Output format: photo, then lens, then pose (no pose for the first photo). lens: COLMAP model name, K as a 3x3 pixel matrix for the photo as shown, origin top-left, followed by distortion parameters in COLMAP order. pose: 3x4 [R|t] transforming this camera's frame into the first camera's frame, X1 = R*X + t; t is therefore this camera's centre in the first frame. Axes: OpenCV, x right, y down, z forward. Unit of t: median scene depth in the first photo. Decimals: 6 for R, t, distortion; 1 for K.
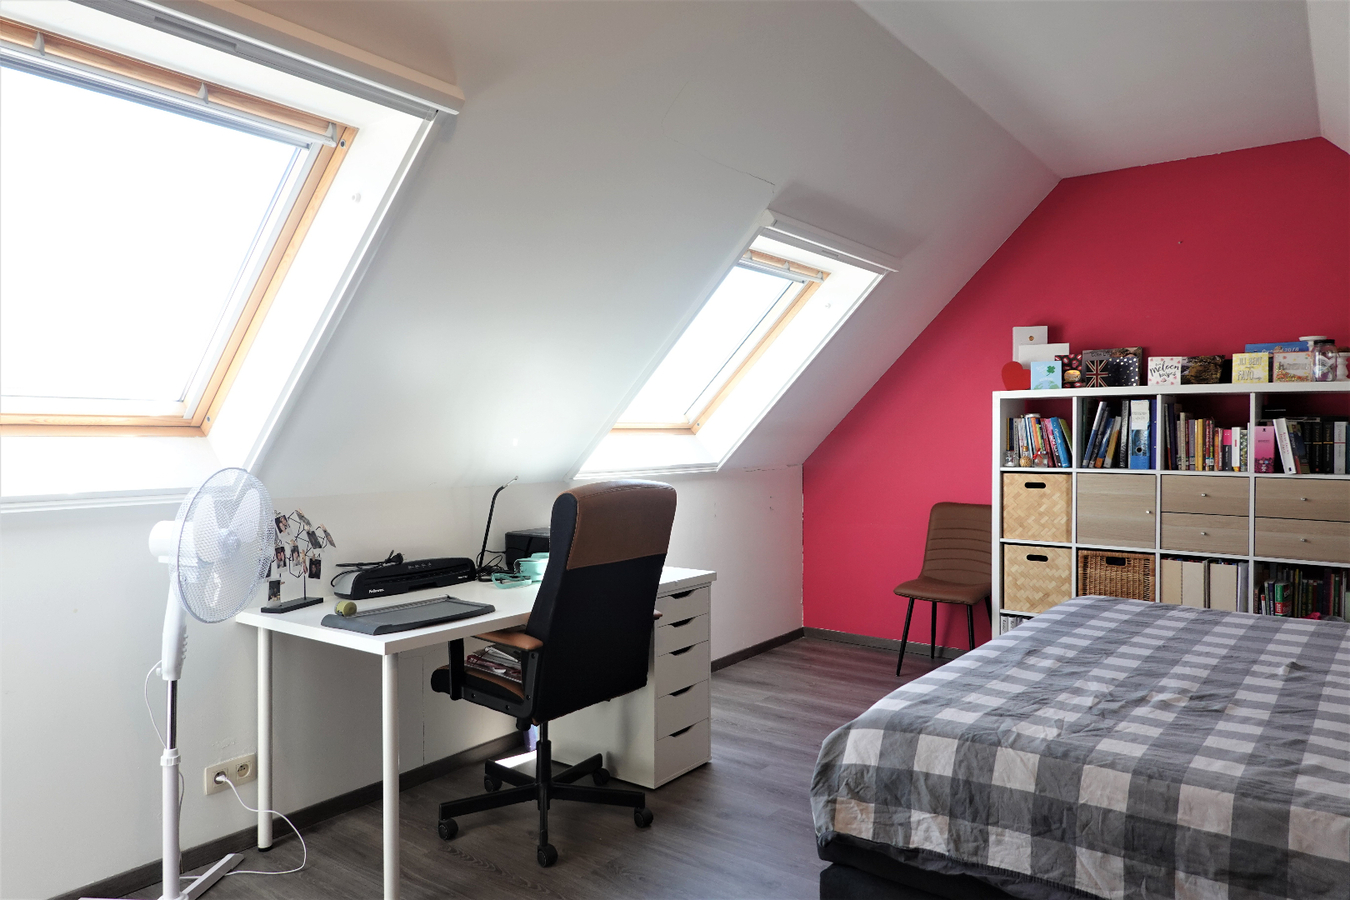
lens RADIAL K [[906.9, 0, 675.0], [0, 906.9, 450.0], [0, 0, 1]] dist [0.044299, 0.003648]
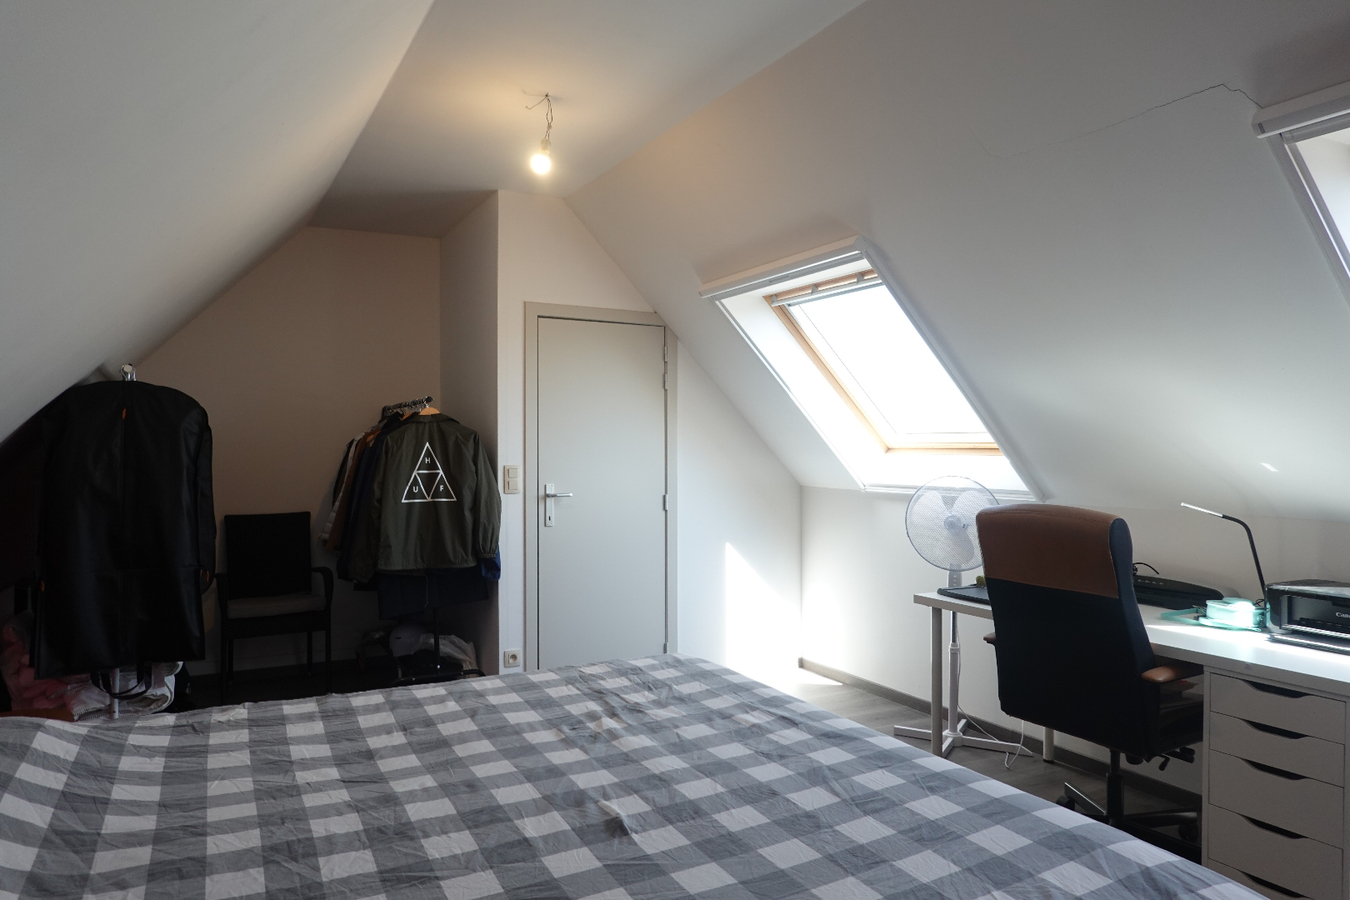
lens RADIAL K [[906.9, 0, 675.0], [0, 906.9, 450.0], [0, 0, 1]] dist [0.044299, 0.003648]
pose [[-0.424659, -0.003506, -0.905347, 1.421775], [-0.019231, 0.999802, 0.005148, -0.030604], [0.905149, 0.019597, -0.424642, 1.511257]]
